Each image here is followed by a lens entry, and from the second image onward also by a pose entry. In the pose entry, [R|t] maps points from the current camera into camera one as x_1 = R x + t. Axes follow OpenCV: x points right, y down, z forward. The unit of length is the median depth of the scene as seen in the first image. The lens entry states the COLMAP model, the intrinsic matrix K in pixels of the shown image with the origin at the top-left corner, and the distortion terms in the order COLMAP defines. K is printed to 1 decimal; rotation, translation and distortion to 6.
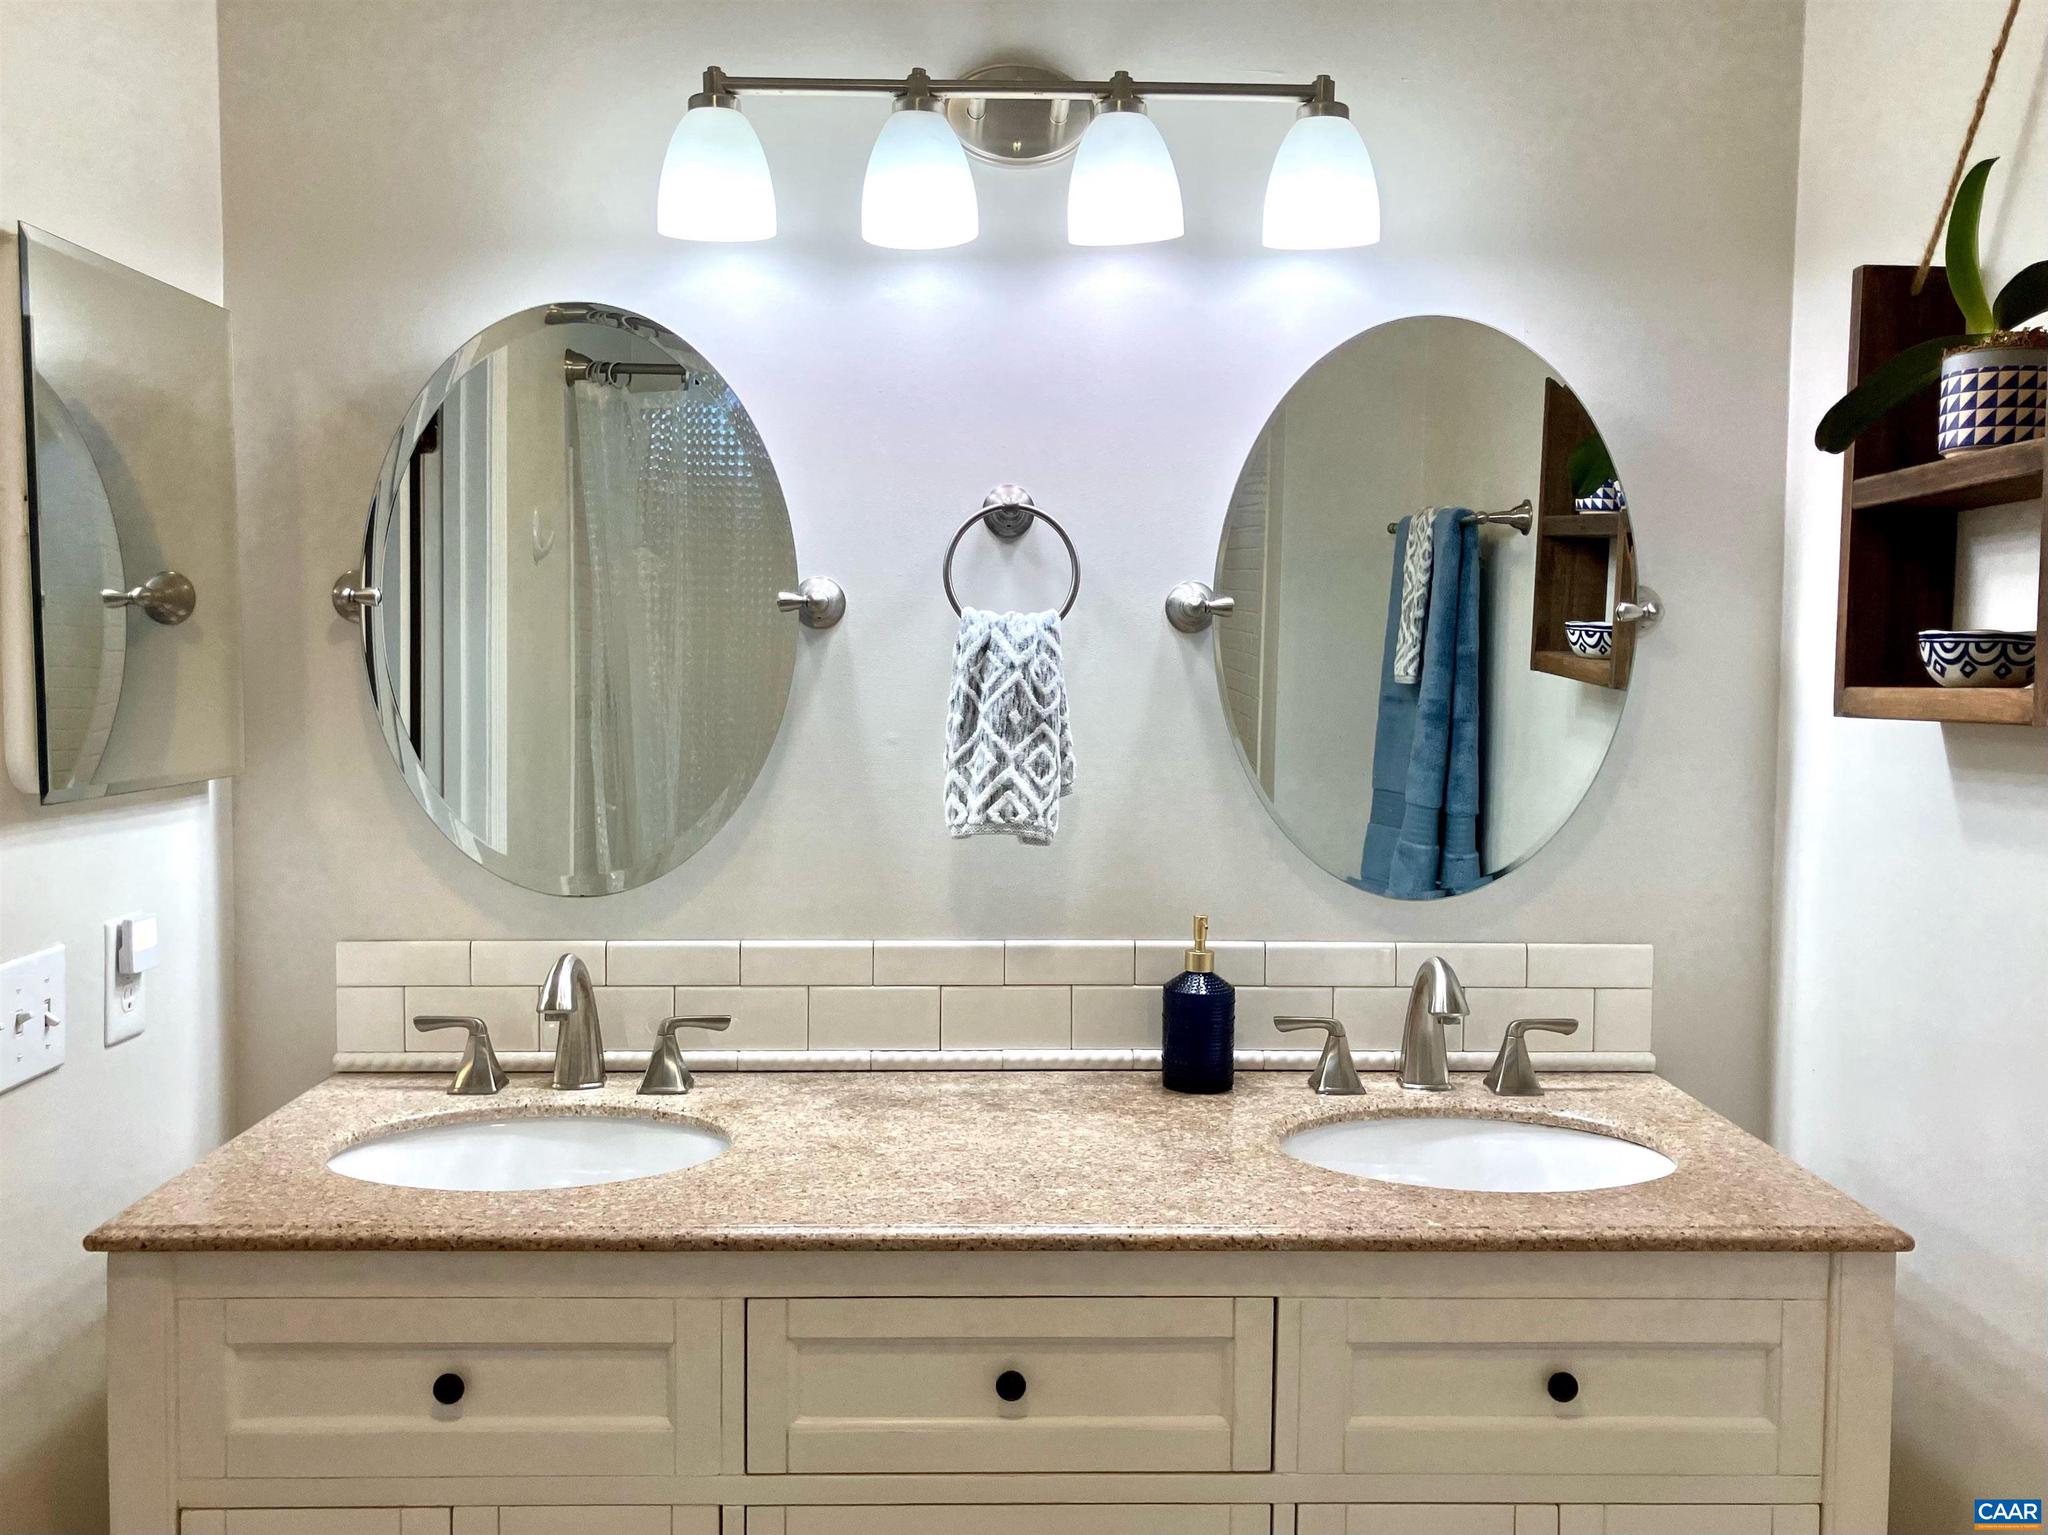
lens RADIAL K [[1708.3, 0, 1021.7], [0, 1708.3, 769.9], [0, 0, 1]] dist [0.085672, 0.006505]
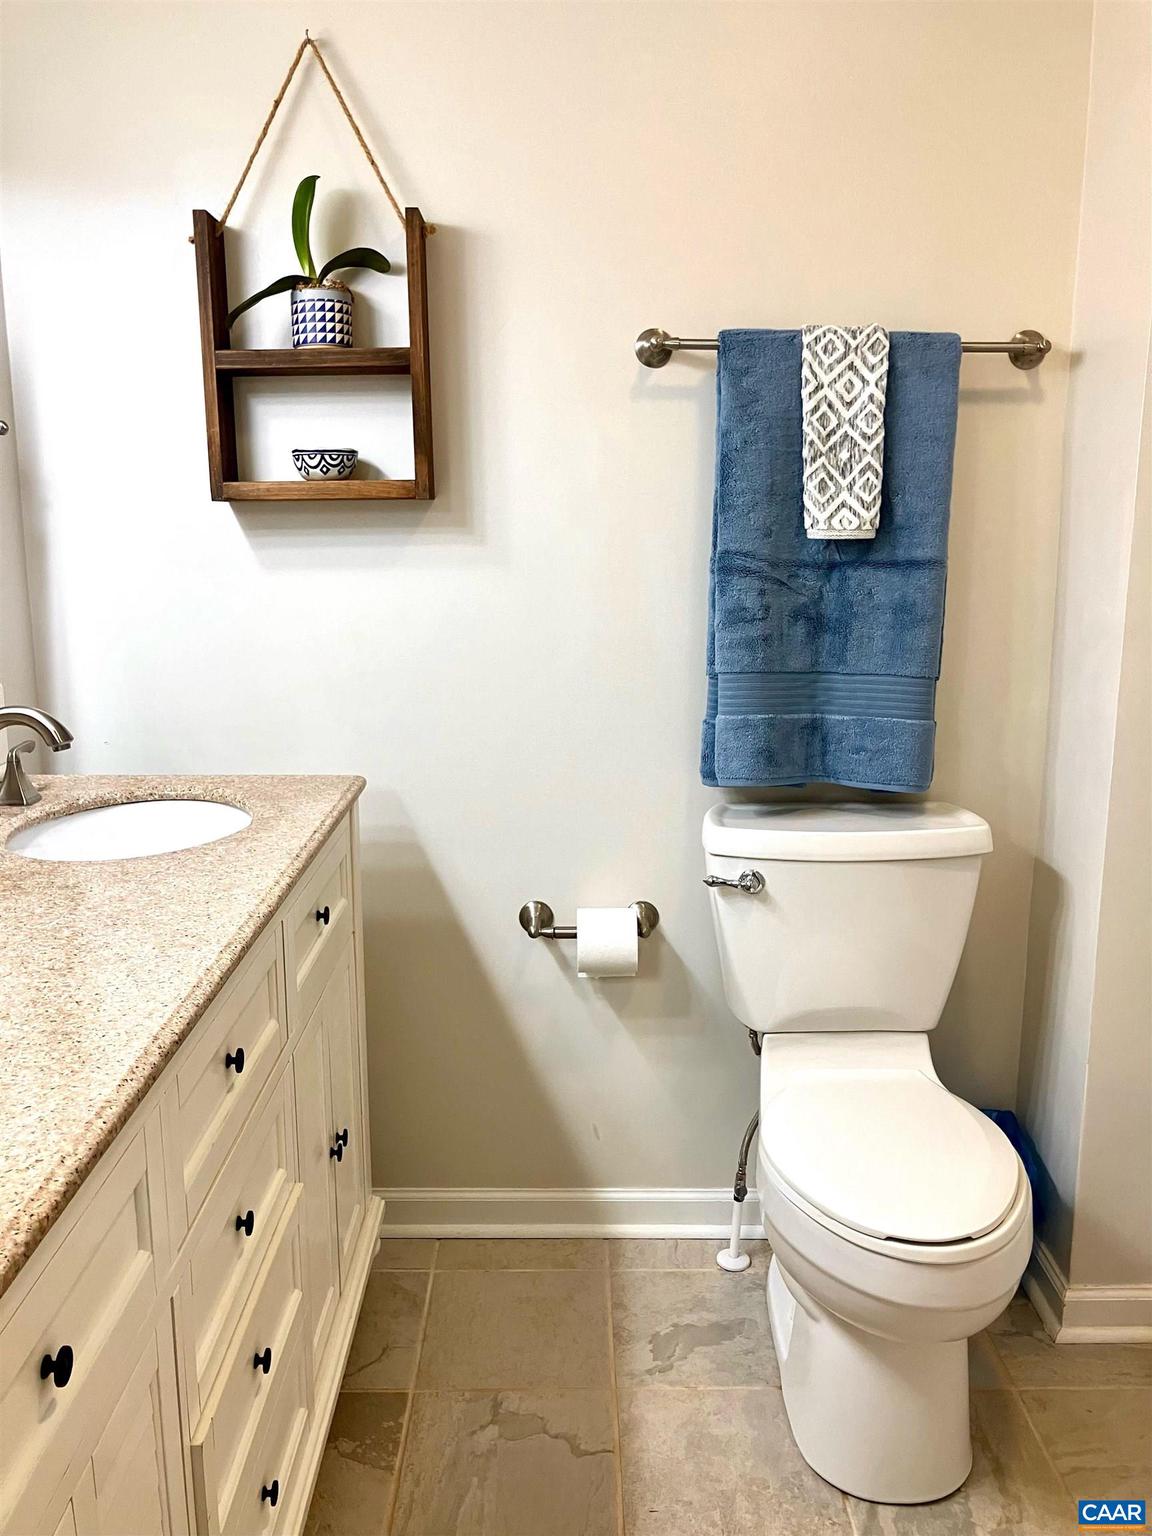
lens RADIAL K [[1281.2, 0, 572.8], [0, 1281.2, 765.1], [0, 0, 1]] dist [0.085672, 0.006505]
pose [[-0.000281, -0.202835, 0.979213, -0.847106], [0.066864, 0.977018, 0.202400, -0.012038], [-0.997762, 0.065531, 0.013288, 0.742753]]
